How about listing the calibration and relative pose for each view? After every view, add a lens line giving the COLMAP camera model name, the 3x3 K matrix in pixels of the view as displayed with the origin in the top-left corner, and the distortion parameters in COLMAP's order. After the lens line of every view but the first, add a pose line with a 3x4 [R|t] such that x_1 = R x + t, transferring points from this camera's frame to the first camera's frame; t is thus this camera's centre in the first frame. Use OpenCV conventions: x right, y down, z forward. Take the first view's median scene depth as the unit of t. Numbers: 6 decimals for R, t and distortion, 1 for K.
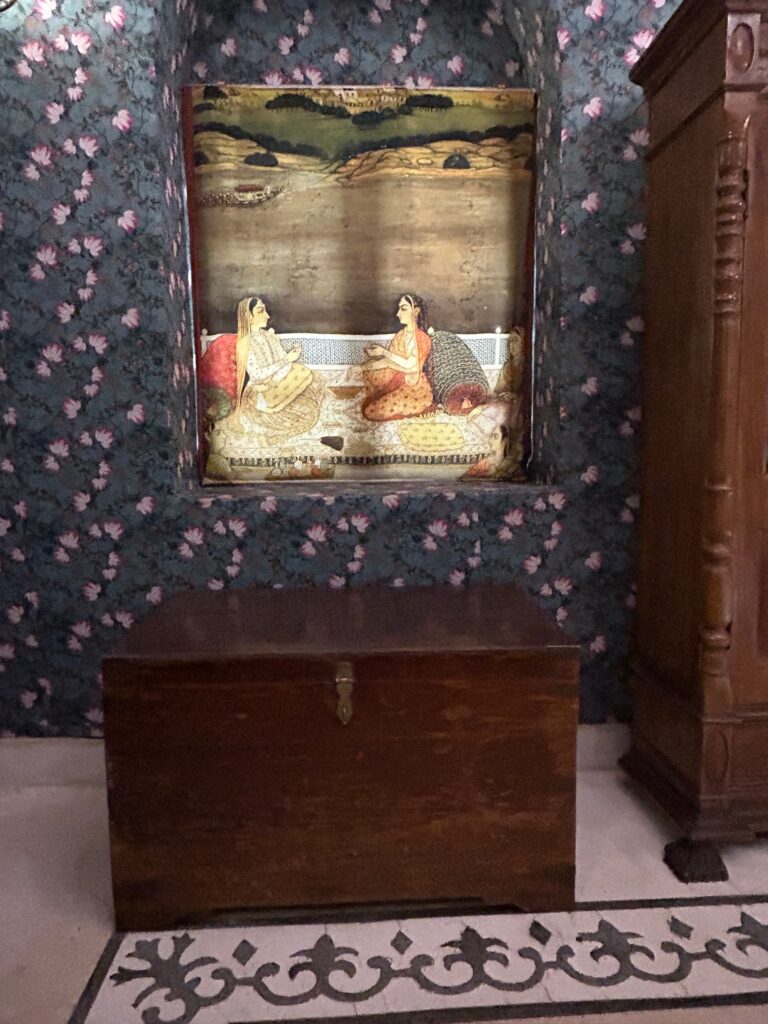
lens RADIAL K [[714.3, 0, 385.8], [0, 714.3, 513.1], [0, 0, 1]] dist [0.004449, -0.000074]
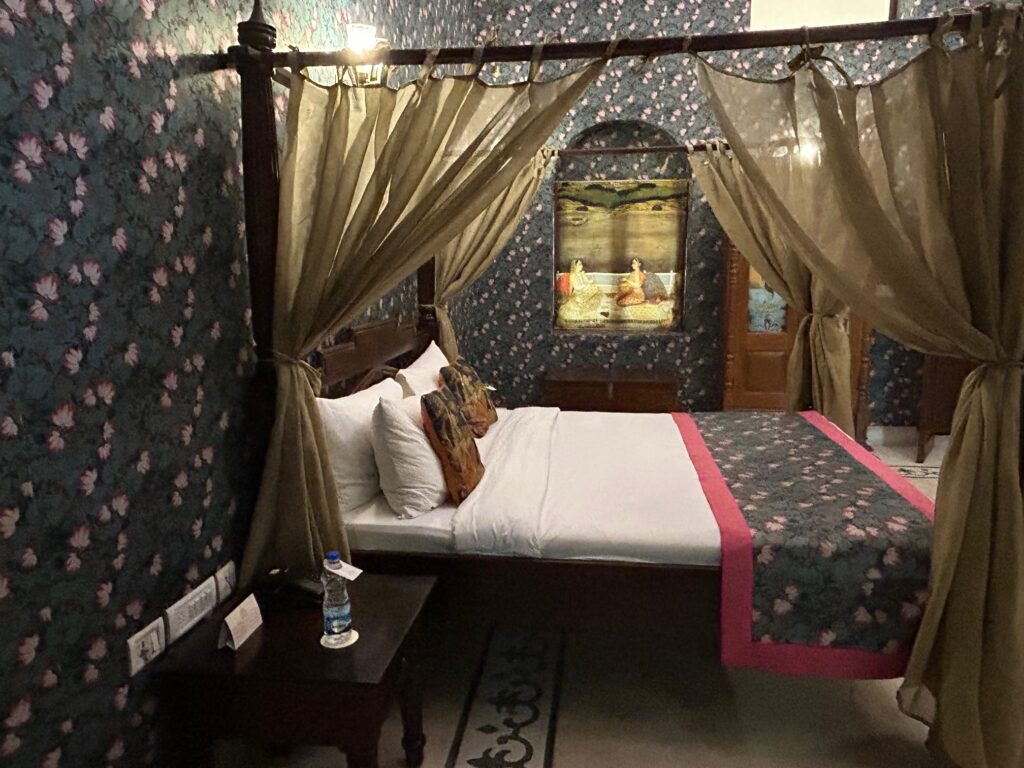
lens RADIAL K [[714.3, 0, 508.0], [0, 714.3, 384.1], [0, 0, 1]] dist [0.004449, -0.000074]
pose [[0.985643, 0.035532, -0.165062, 0.016035], [-0.025480, 0.997712, 0.062622, 0.000855], [0.166909, -0.057517, 0.984293, -1.683043]]
